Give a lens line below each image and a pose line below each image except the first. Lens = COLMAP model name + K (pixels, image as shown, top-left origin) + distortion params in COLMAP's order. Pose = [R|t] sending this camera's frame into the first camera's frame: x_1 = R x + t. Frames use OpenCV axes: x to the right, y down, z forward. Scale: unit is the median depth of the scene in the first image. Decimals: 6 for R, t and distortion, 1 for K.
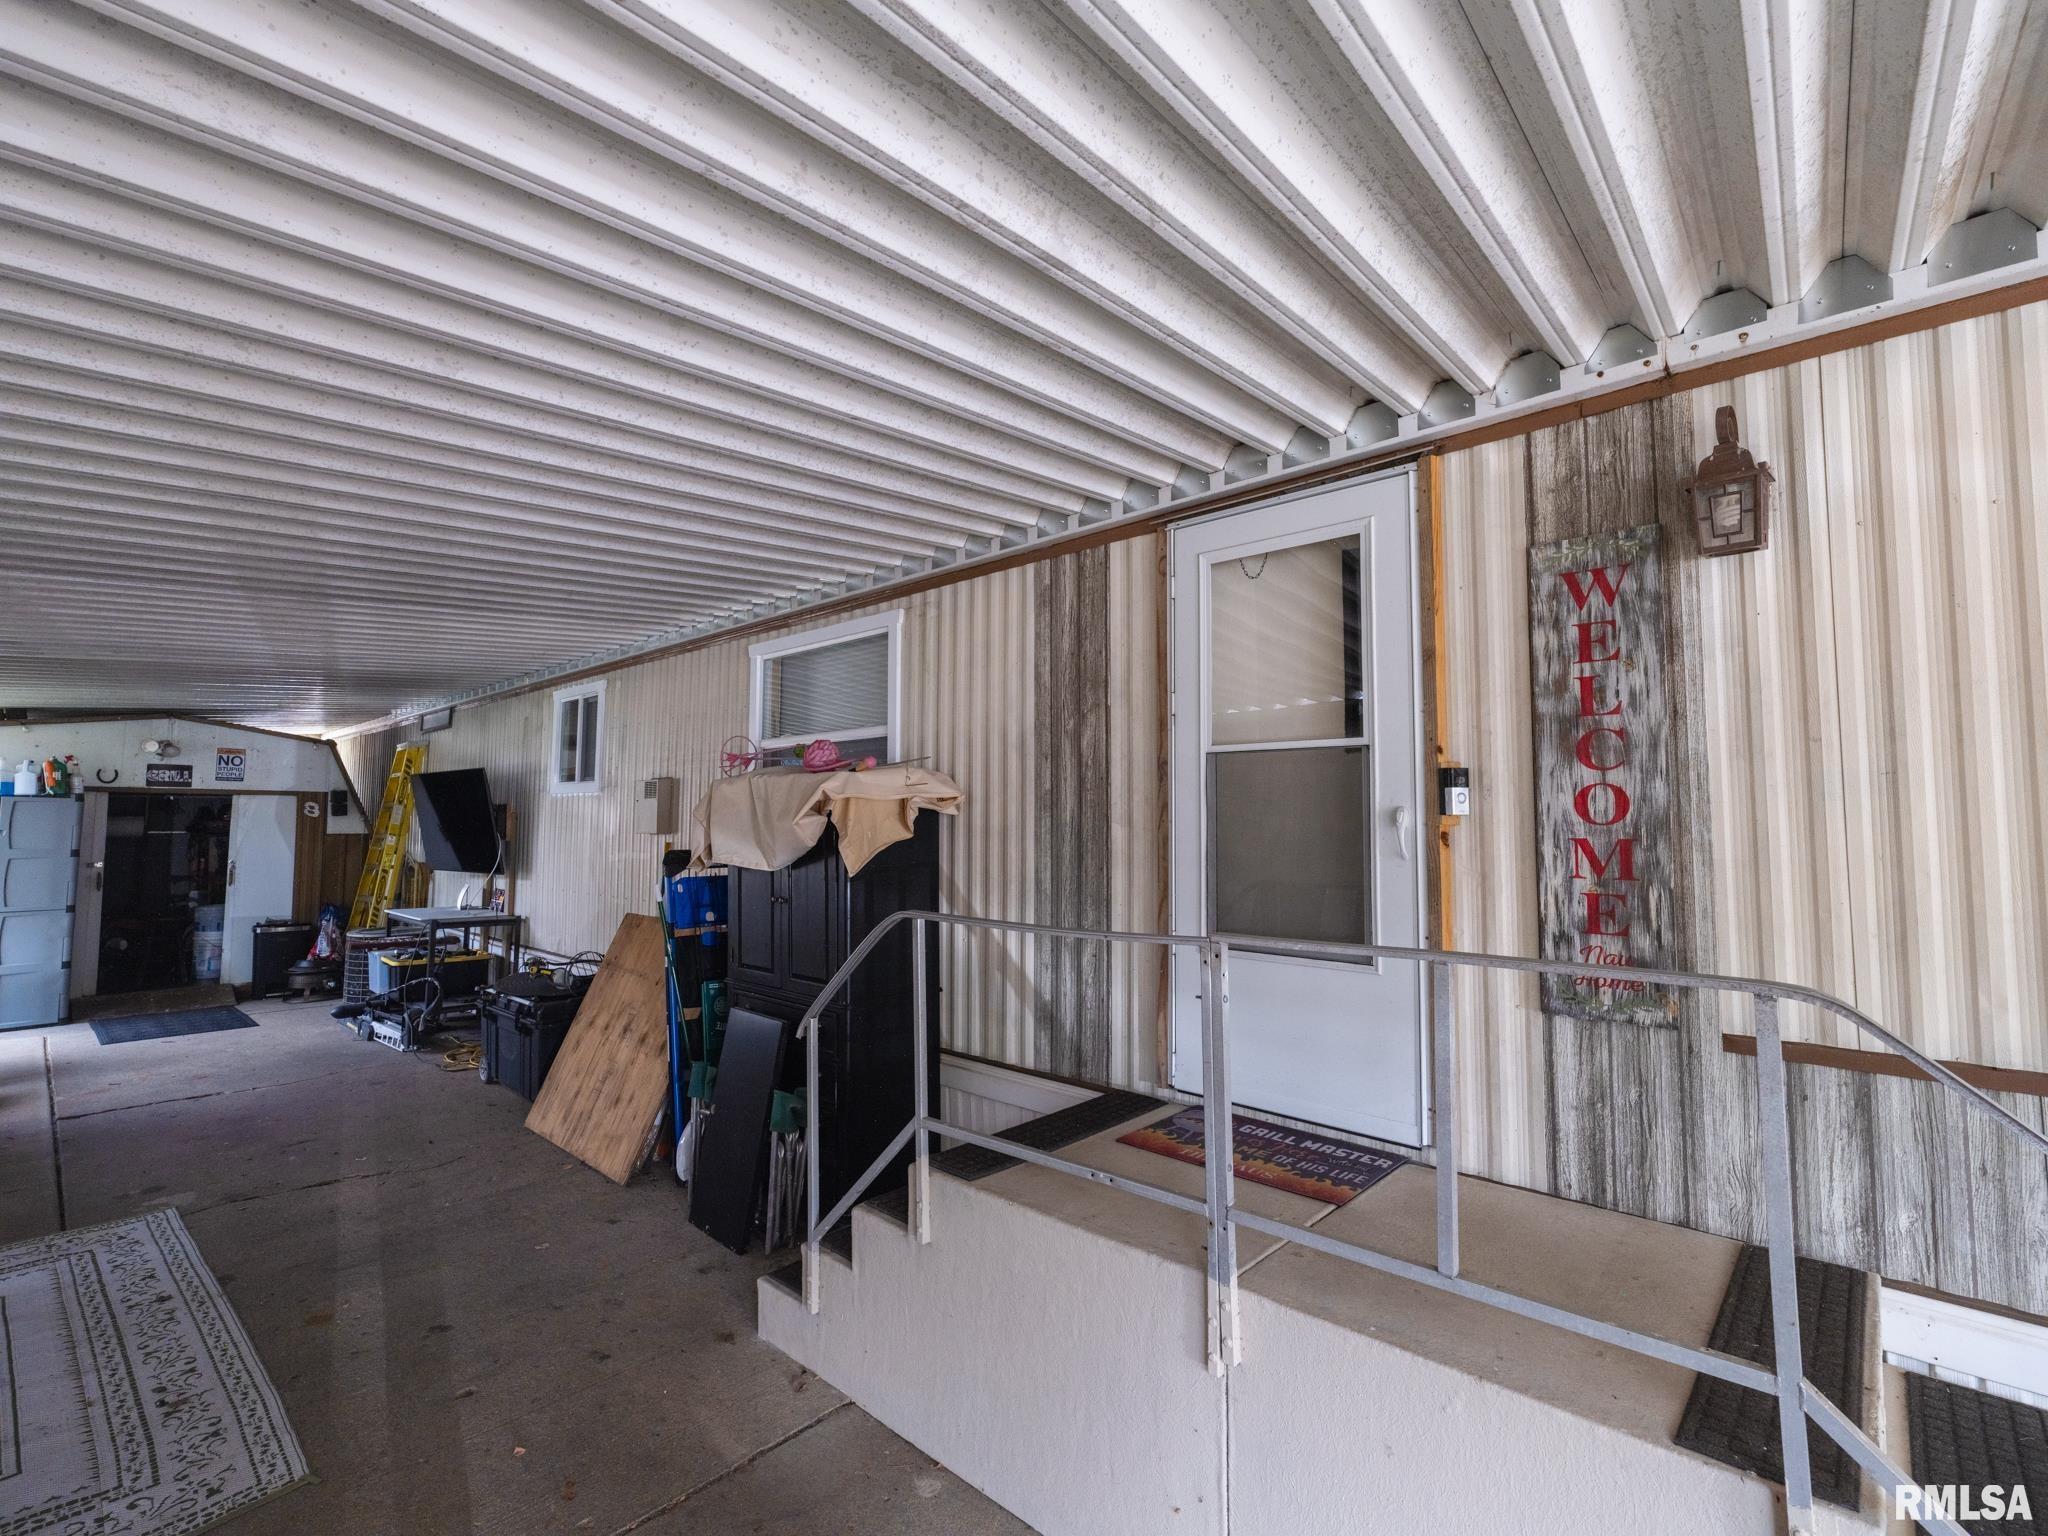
lens RADIAL K [[931.5, 0, 1021.6], [0, 931.5, 763.0], [0, 0, 1]] dist [-0.003996, 0.002114]
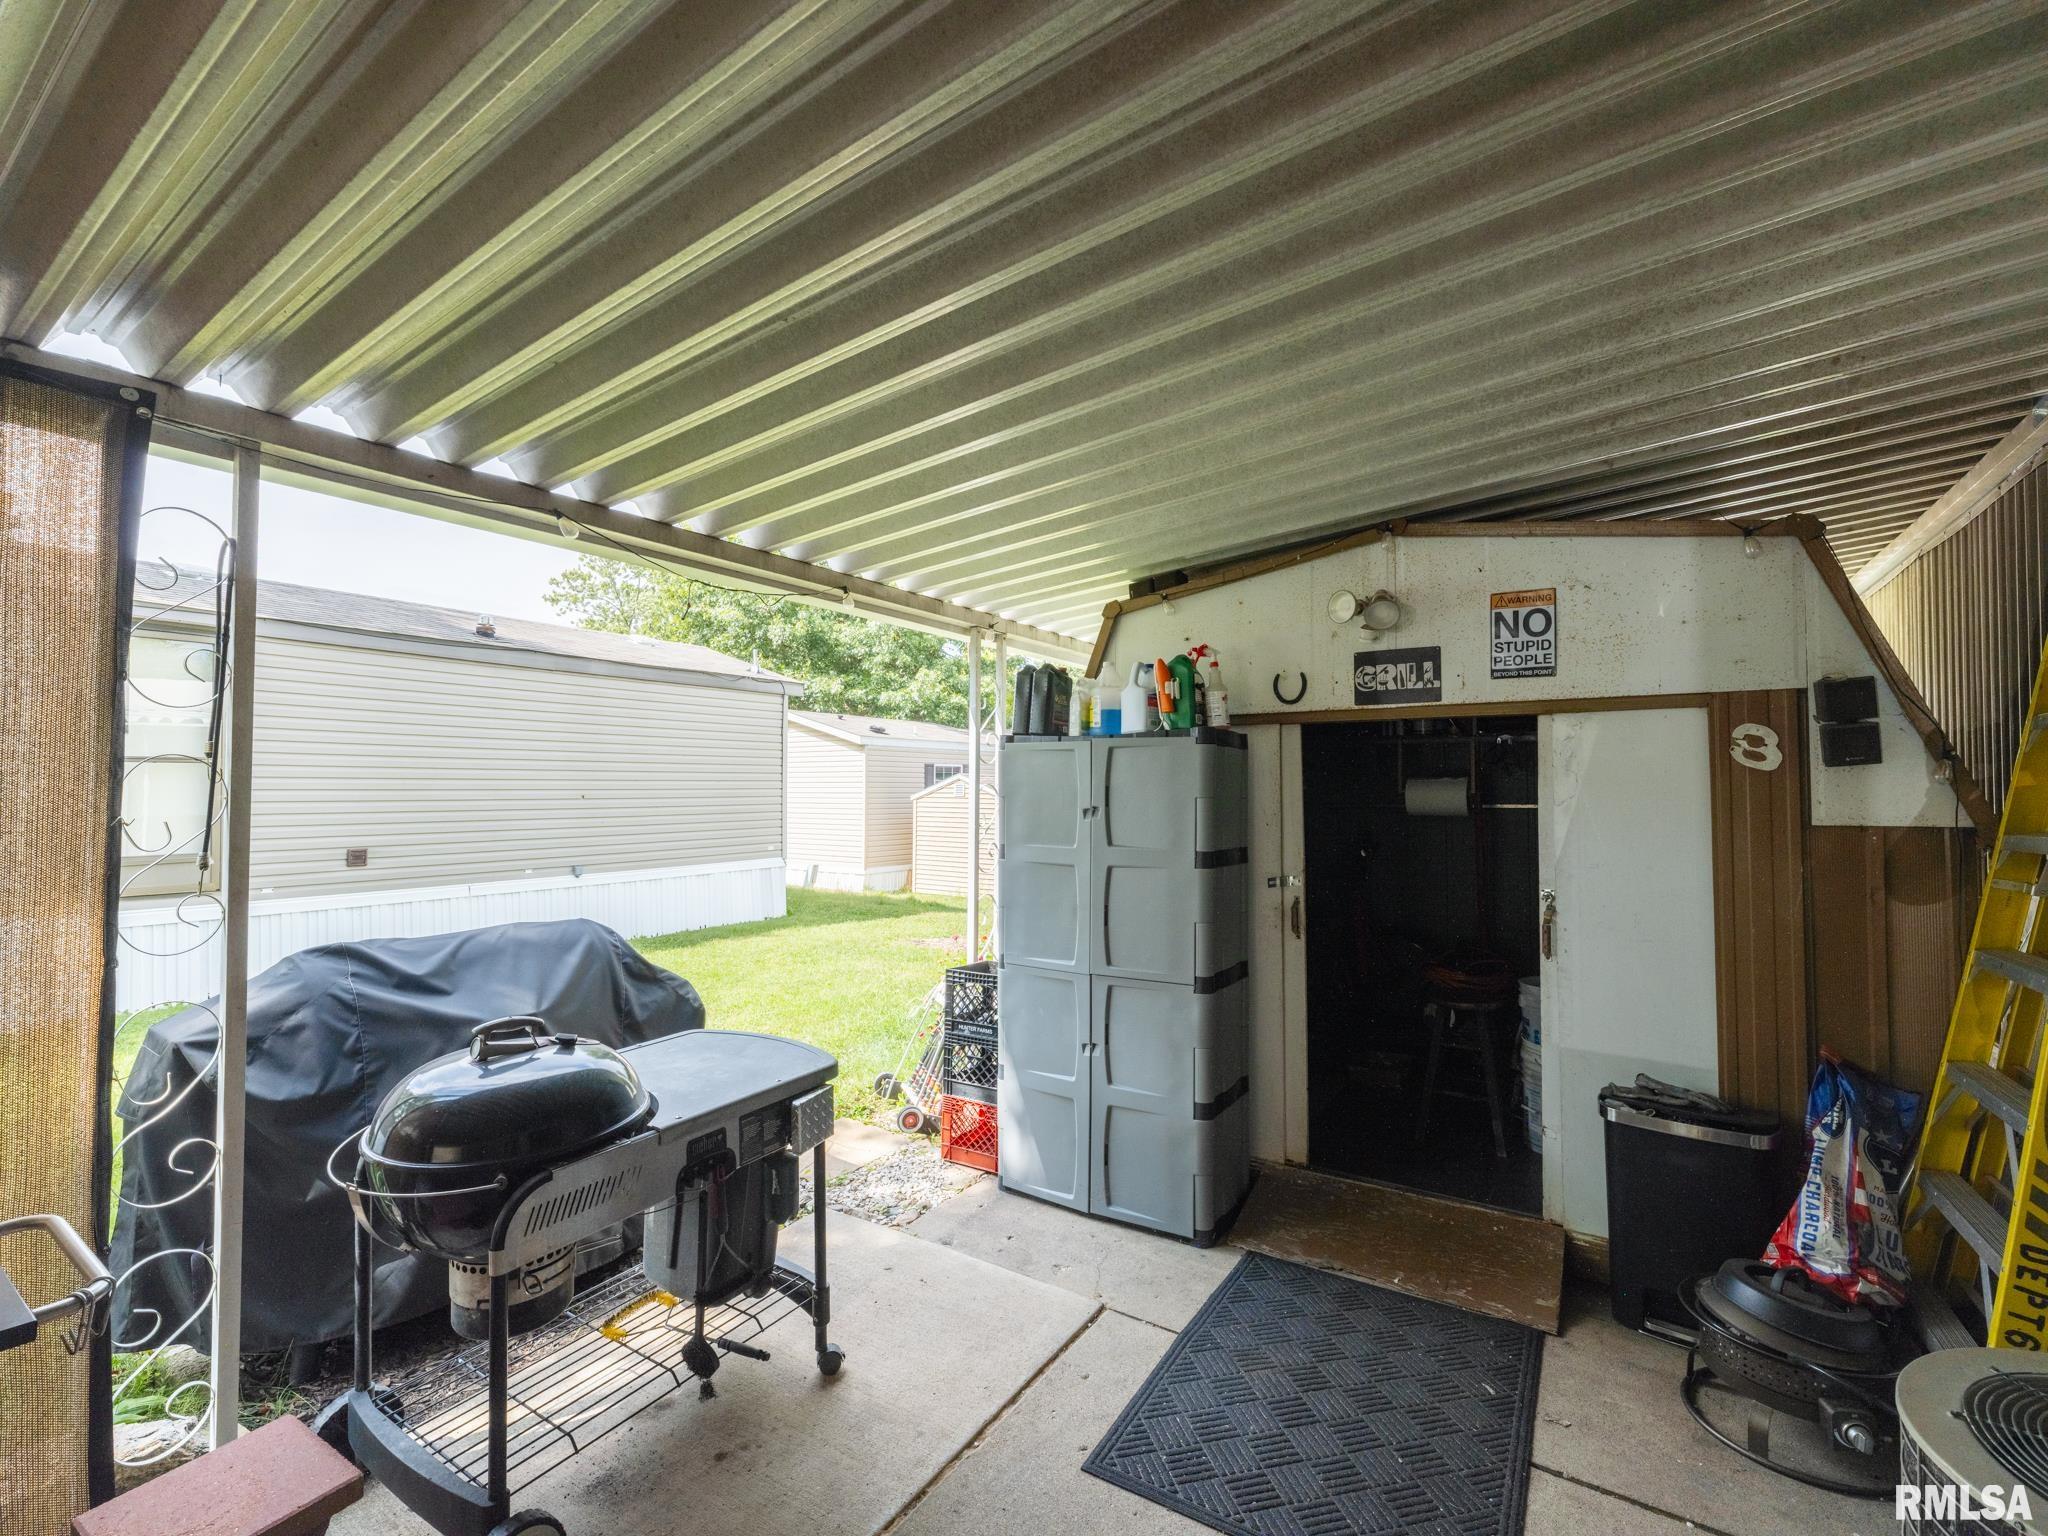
lens RADIAL K [[931.5, 0, 1021.6], [0, 931.5, 763.0], [0, 0, 1]] dist [-0.003996, 0.002114]
pose [[0.163877, -0.028606, -0.986066, -0.776205], [0.068741, 0.997481, -0.017513, 0.068922], [0.984083, -0.064913, 0.165431, 1.104779]]
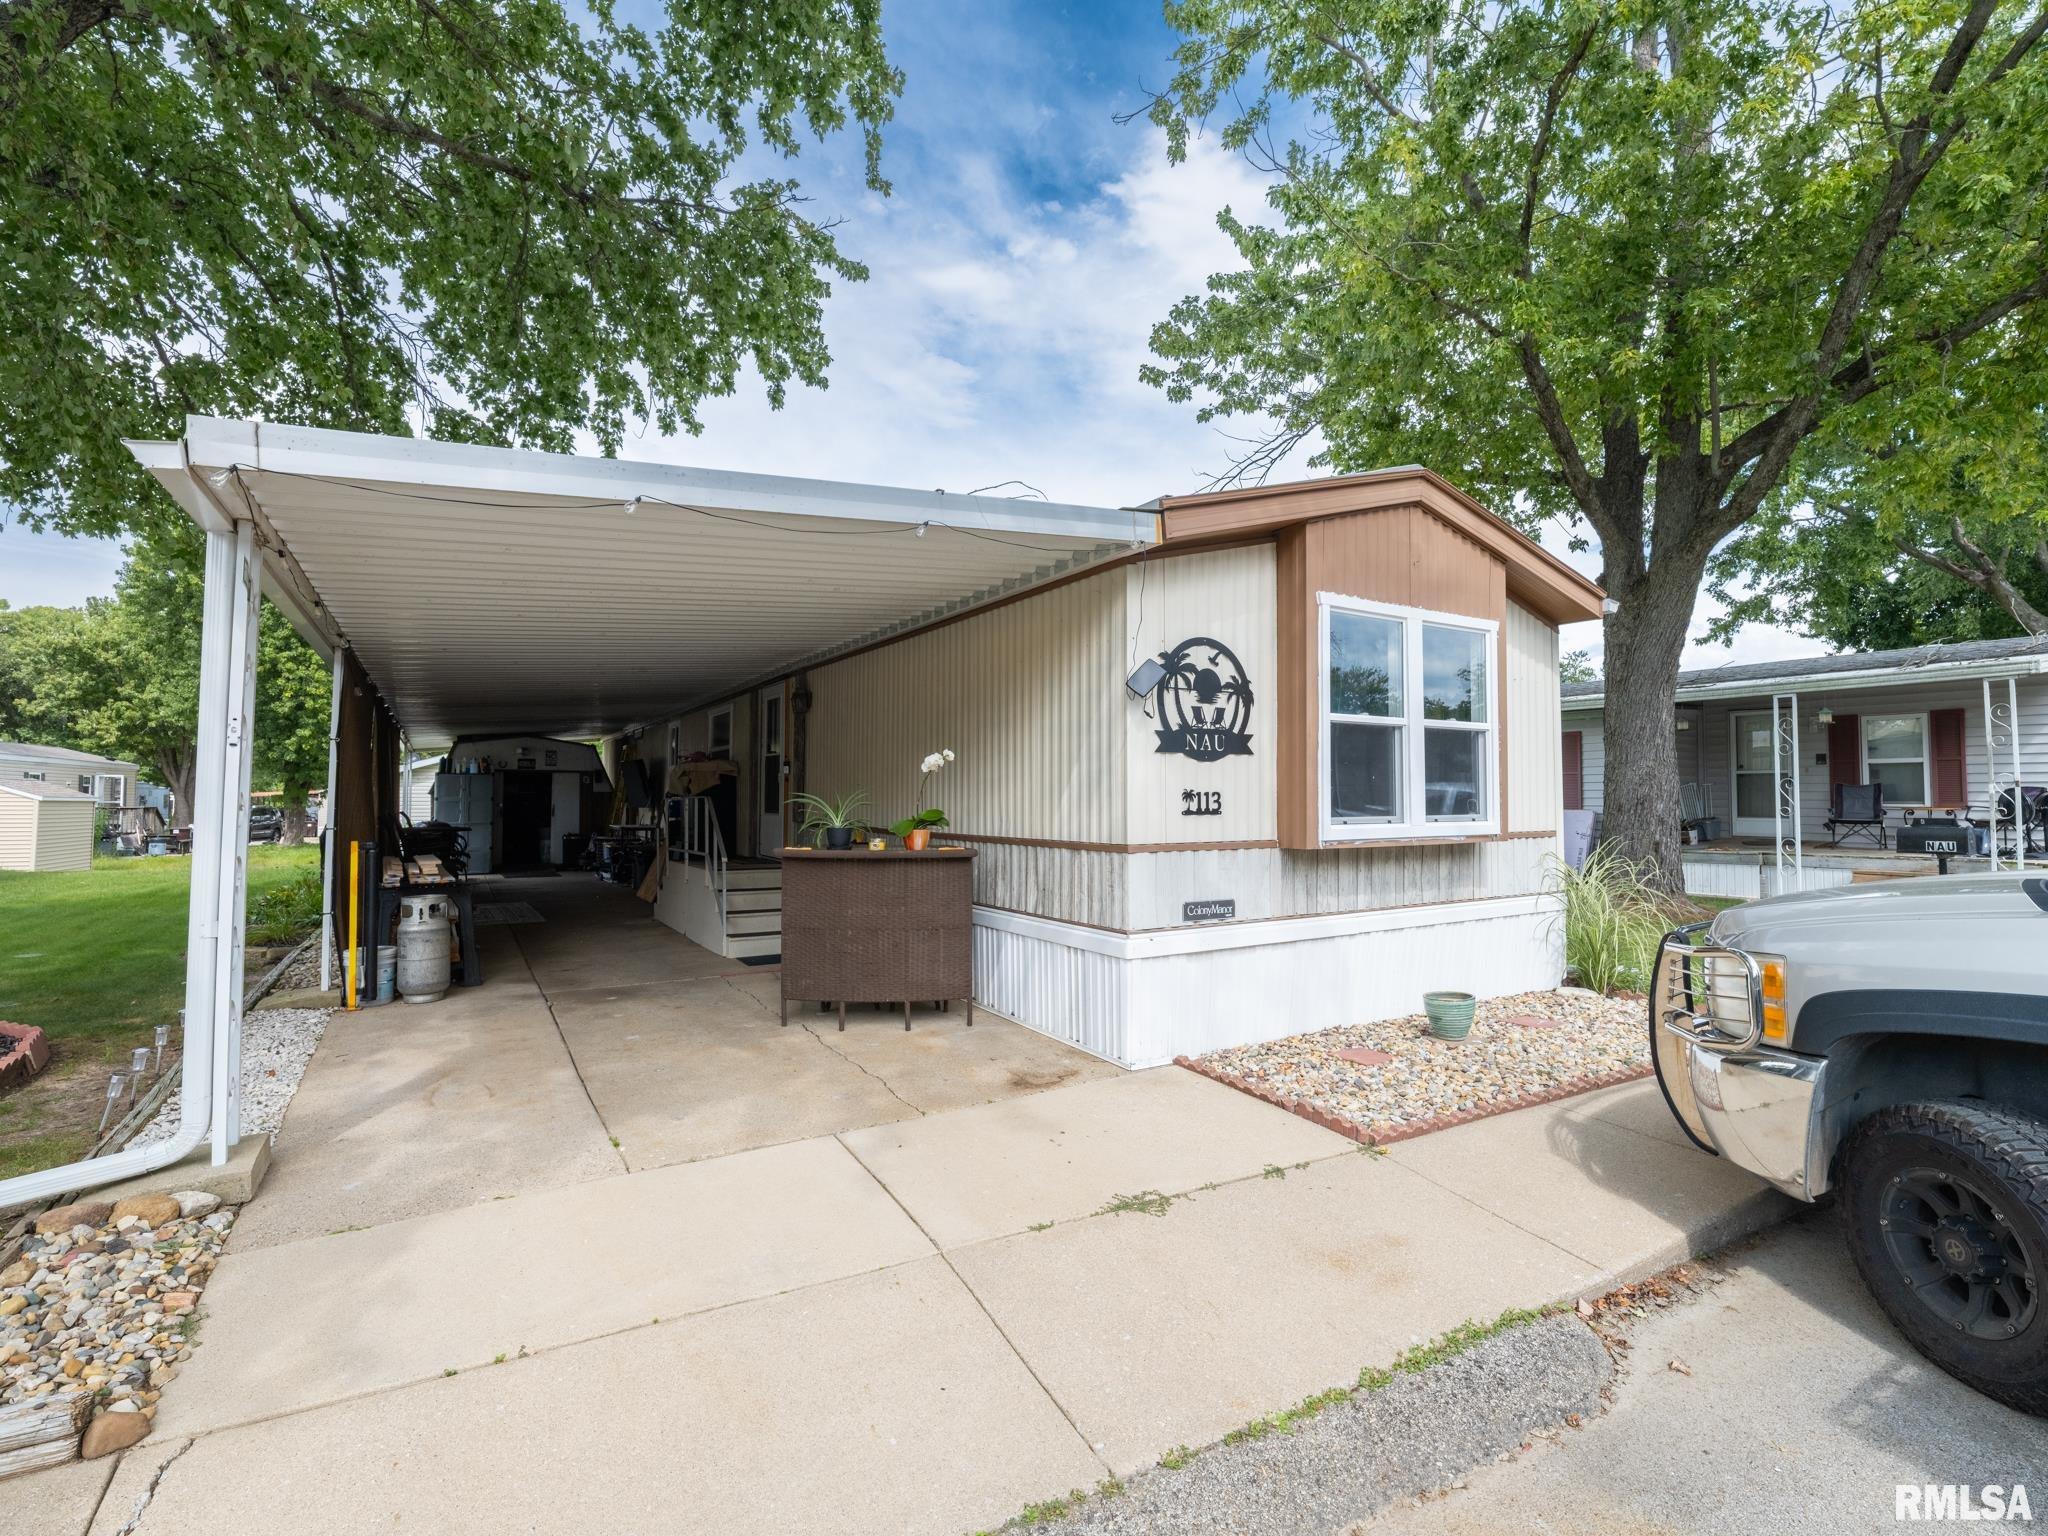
lens RADIAL K [[968.5, 0, 1032.3], [0, 968.5, 761.1], [0, 0, 1]] dist [-0.005136, -0.000601]
pose [[0.962530, -0.013673, -0.270832, 1.145819], [0.021152, 0.999471, 0.024715, -0.033135], [0.270350, -0.029518, 0.962309, -1.173634]]
